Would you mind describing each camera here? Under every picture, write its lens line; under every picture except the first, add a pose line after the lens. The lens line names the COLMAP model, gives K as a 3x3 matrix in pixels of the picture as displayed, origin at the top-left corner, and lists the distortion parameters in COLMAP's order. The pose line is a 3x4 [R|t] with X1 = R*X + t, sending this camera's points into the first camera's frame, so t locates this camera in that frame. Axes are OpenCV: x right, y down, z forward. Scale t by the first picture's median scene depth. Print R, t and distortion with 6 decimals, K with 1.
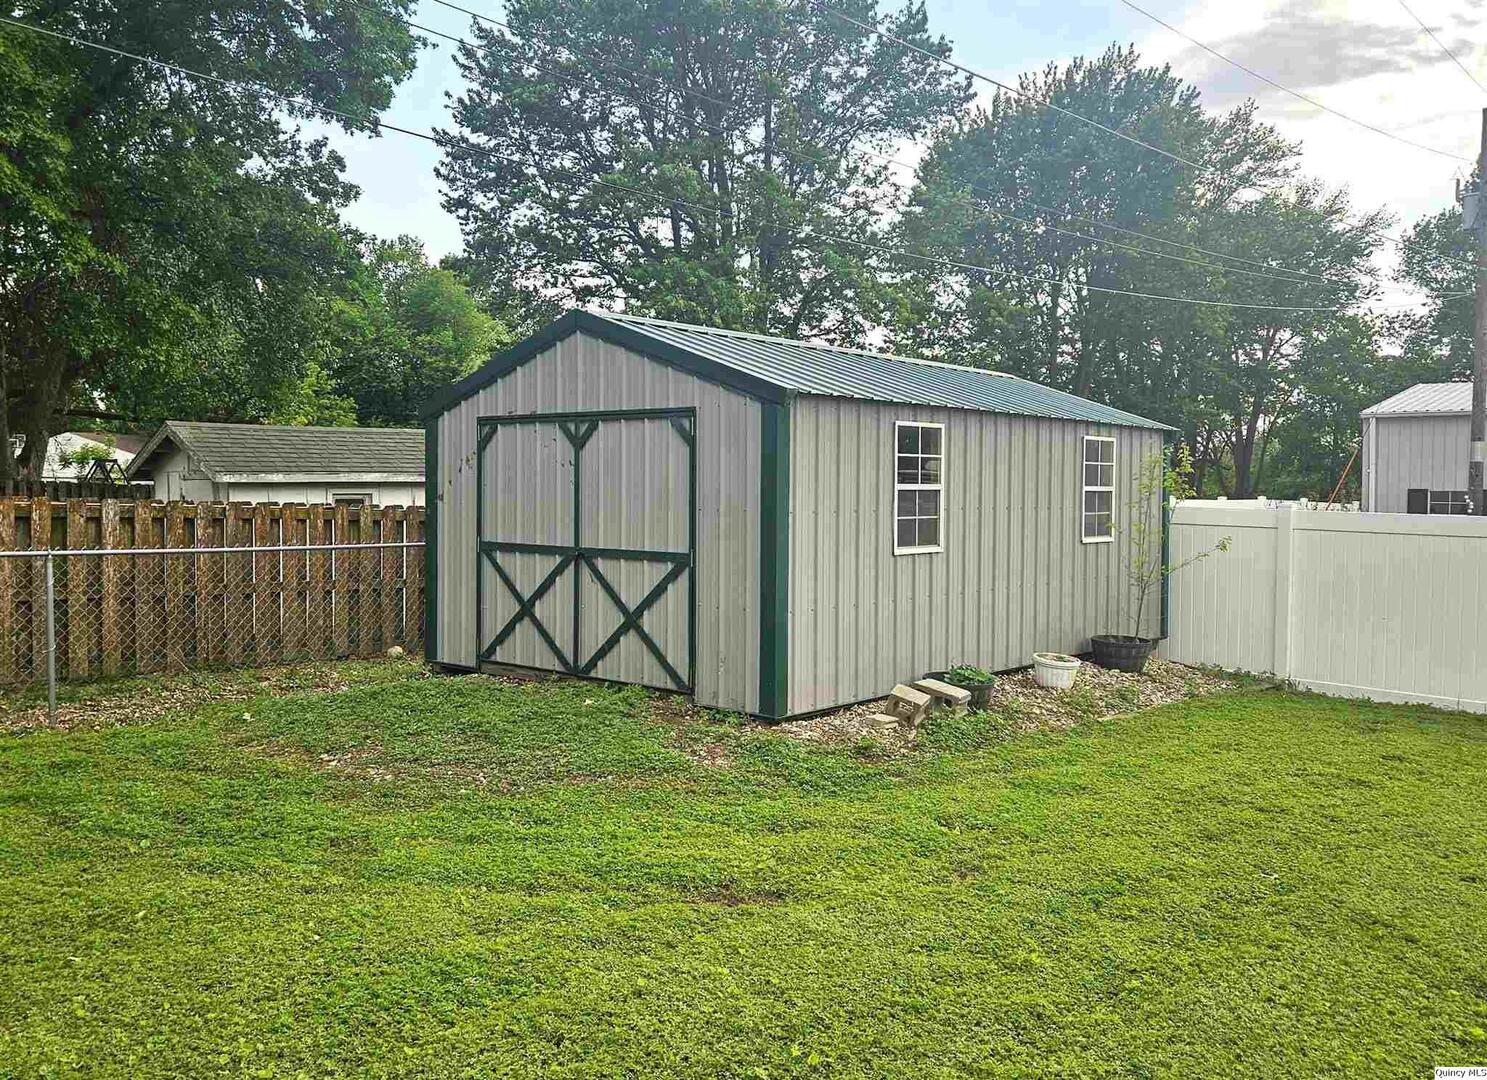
lens RADIAL K [[1404.4, 0, 743.5], [0, 1404.4, 493.8], [0, 0, 1]] dist [-0.003161, -0.004019]
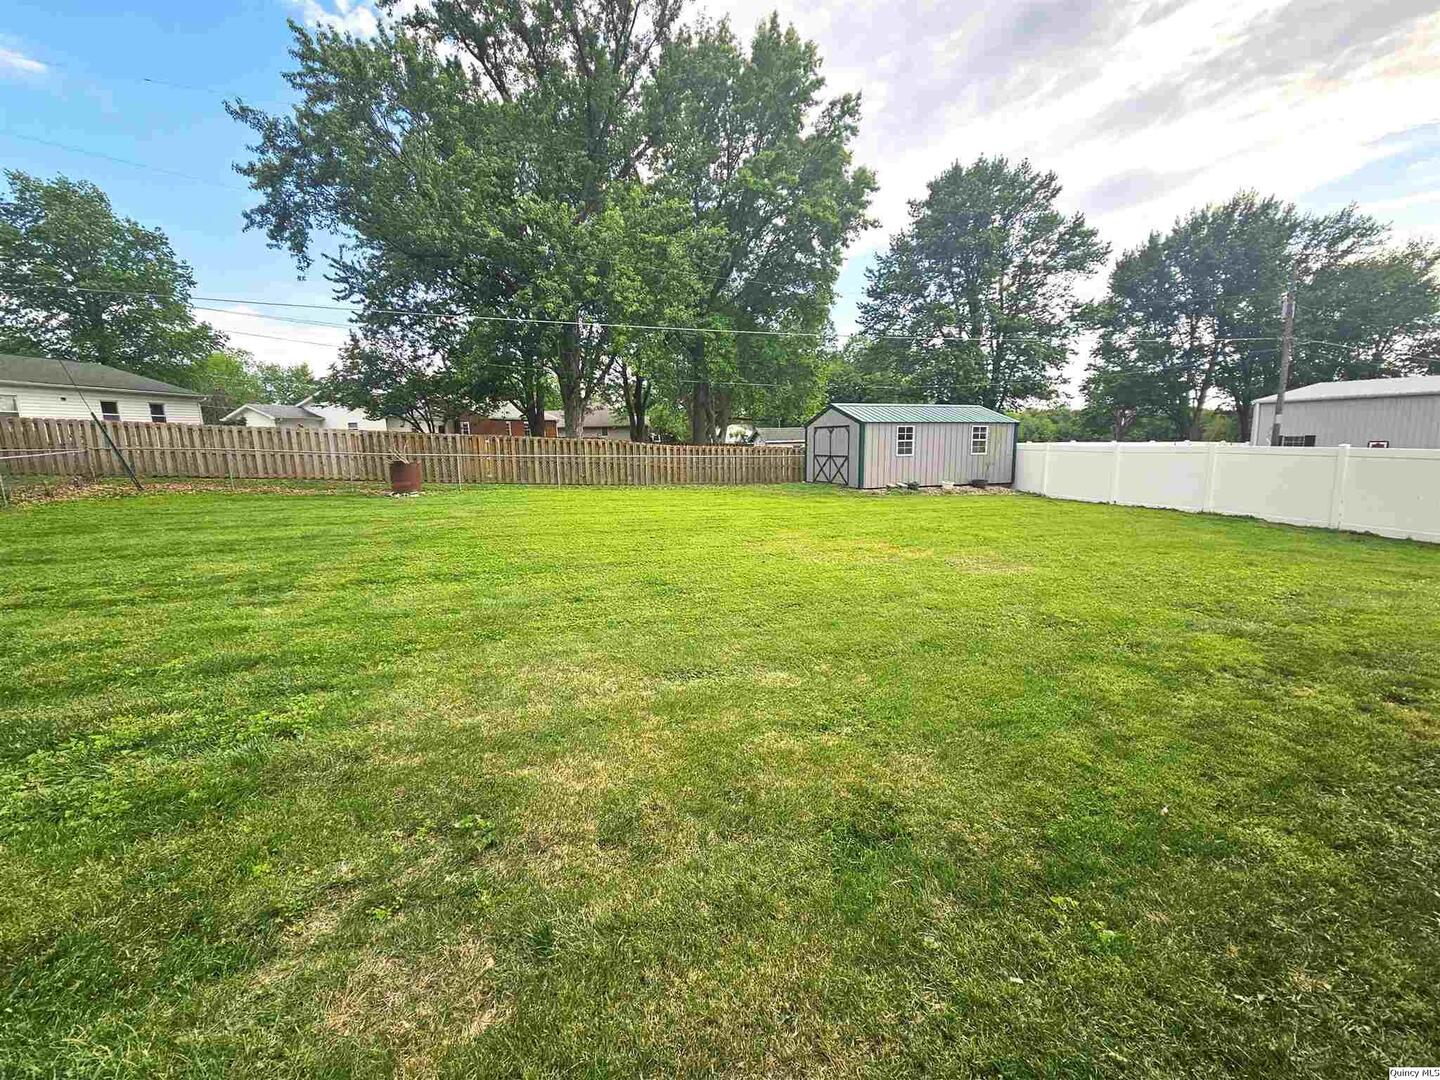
lens RADIAL K [[589.6, 0, 713.7], [0, 589.6, 531.0], [0, 0, 1]] dist [0.000076, 0.000446]
pose [[0.886431, 0.050175, -0.460132, 0.332341], [0.017681, 0.989711, 0.141984, 0.001712], [0.462522, -0.133995, 0.876424, -0.686353]]
